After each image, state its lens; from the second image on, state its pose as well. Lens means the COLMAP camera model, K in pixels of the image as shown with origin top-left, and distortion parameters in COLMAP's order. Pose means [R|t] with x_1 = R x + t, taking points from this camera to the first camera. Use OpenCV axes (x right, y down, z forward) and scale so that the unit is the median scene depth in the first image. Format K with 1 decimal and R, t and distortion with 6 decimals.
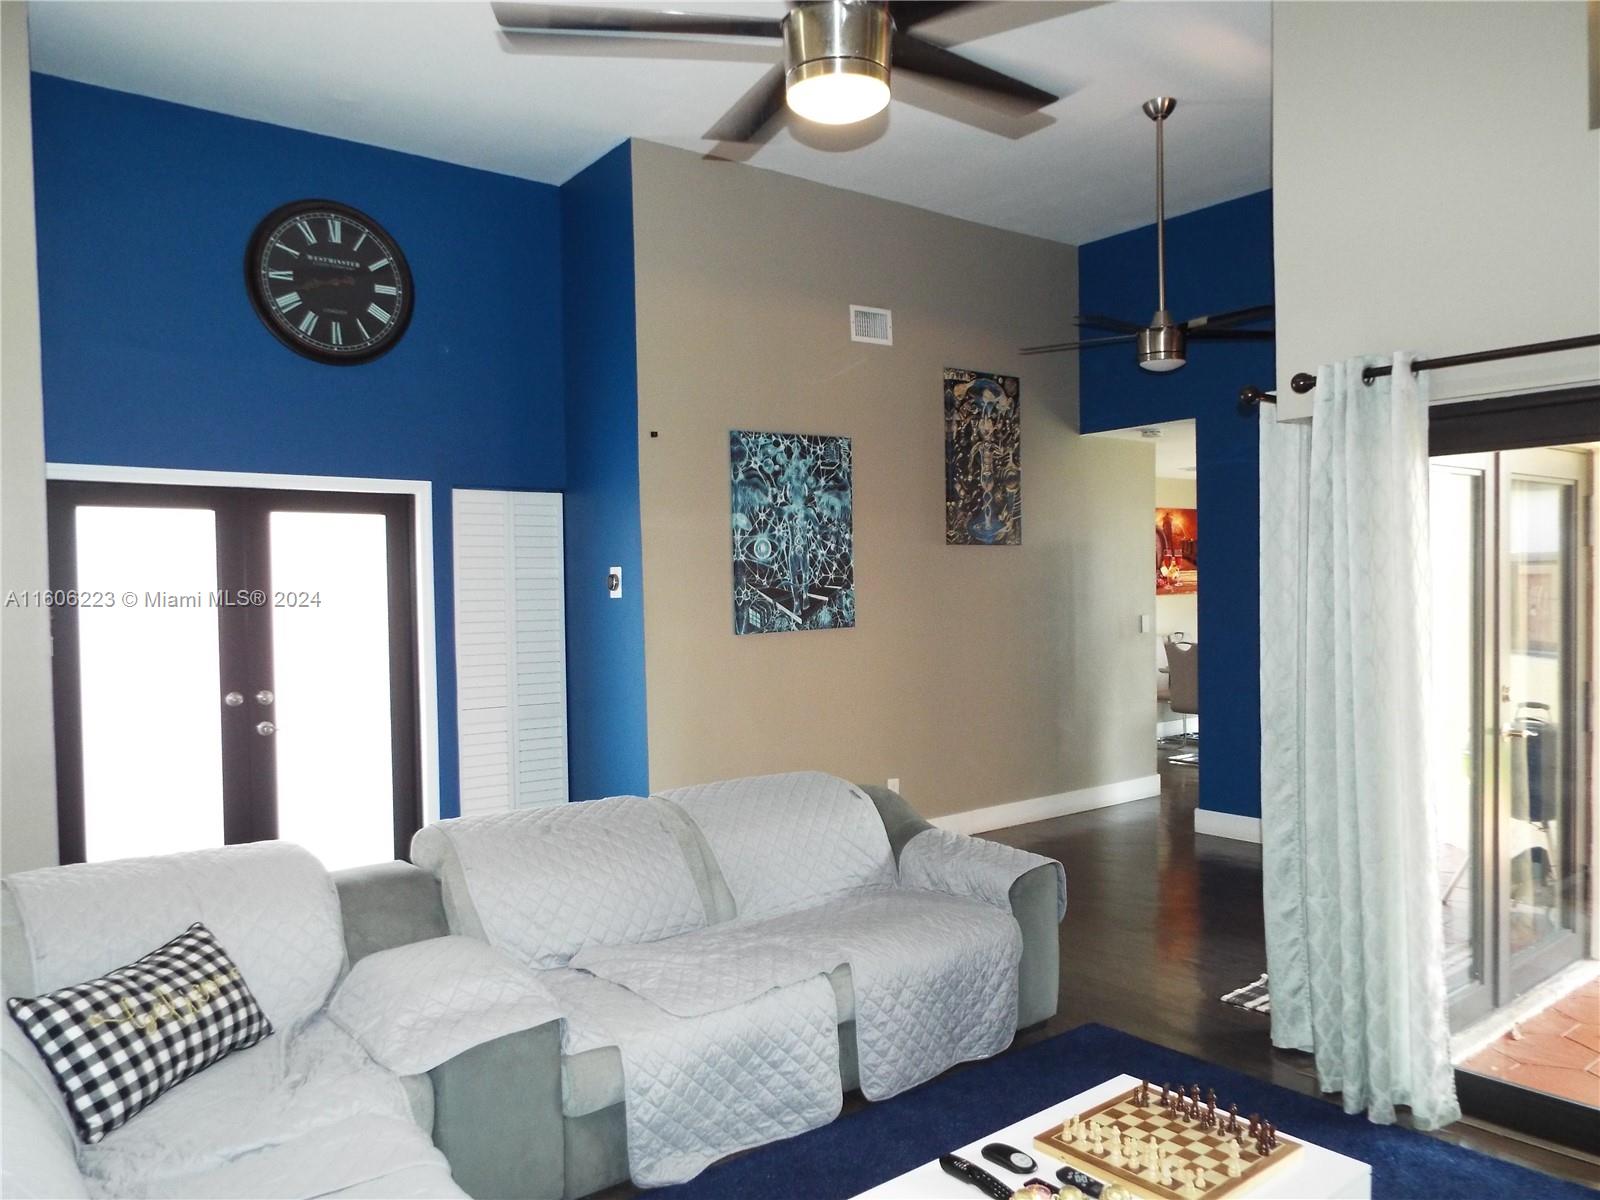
lens RADIAL K [[1174.6, 0, 800.0], [0, 1174.6, 600.0], [0, 0, 1]] dist [0.002595, -0.000051]
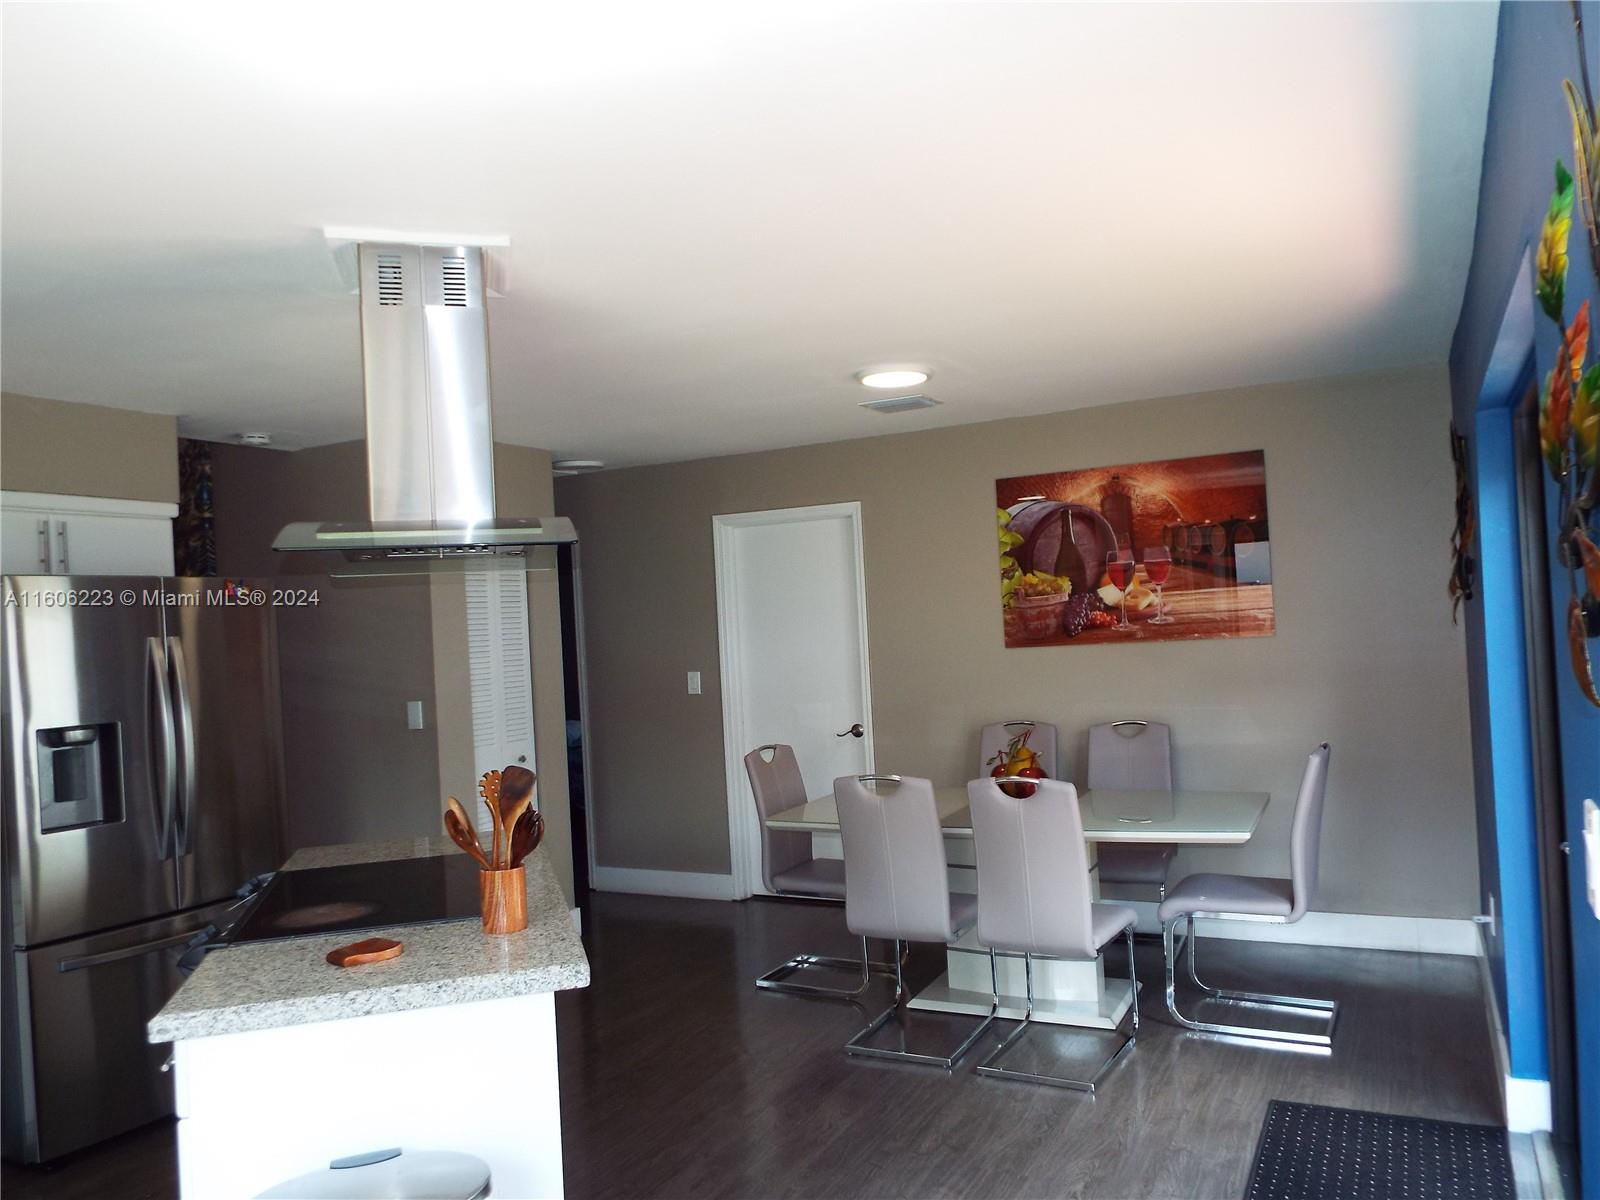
lens RADIAL K [[1179.7, 0, 798.6], [0, 1179.7, 604.4], [0, 0, 1]] dist [-0.003547, 0.019365]
pose [[0.401733, -0.013057, -0.915664, 1.442989], [0.031570, 0.999501, -0.000401, -0.049638], [0.915212, -0.028747, 0.401945, 1.387402]]
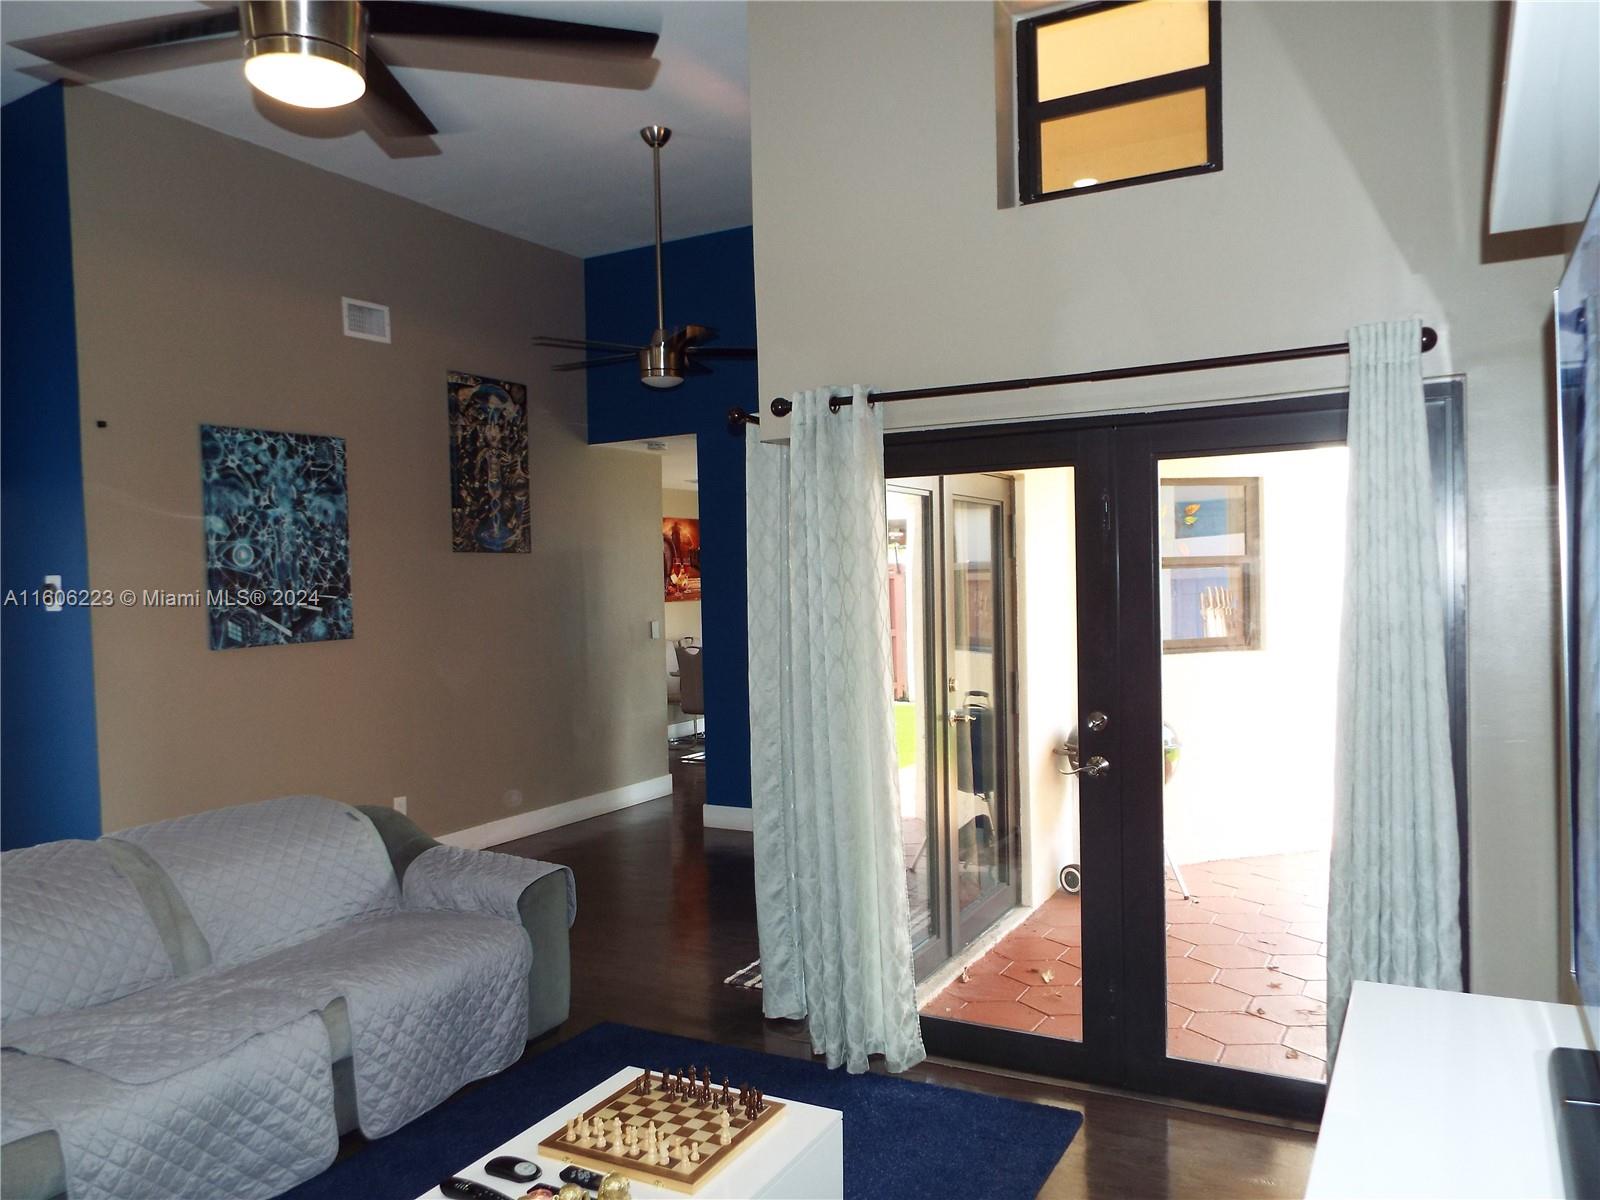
lens RADIAL K [[1179.7, 0, 798.6], [0, 1179.7, 604.4], [0, 0, 1]] dist [-0.003547, 0.019365]
pose [[0.921597, -0.010532, 0.388006, 0.012044], [0.011472, 0.999934, -0.000106, -0.000861], [-0.387979, 0.004549, 0.921657, -0.012730]]
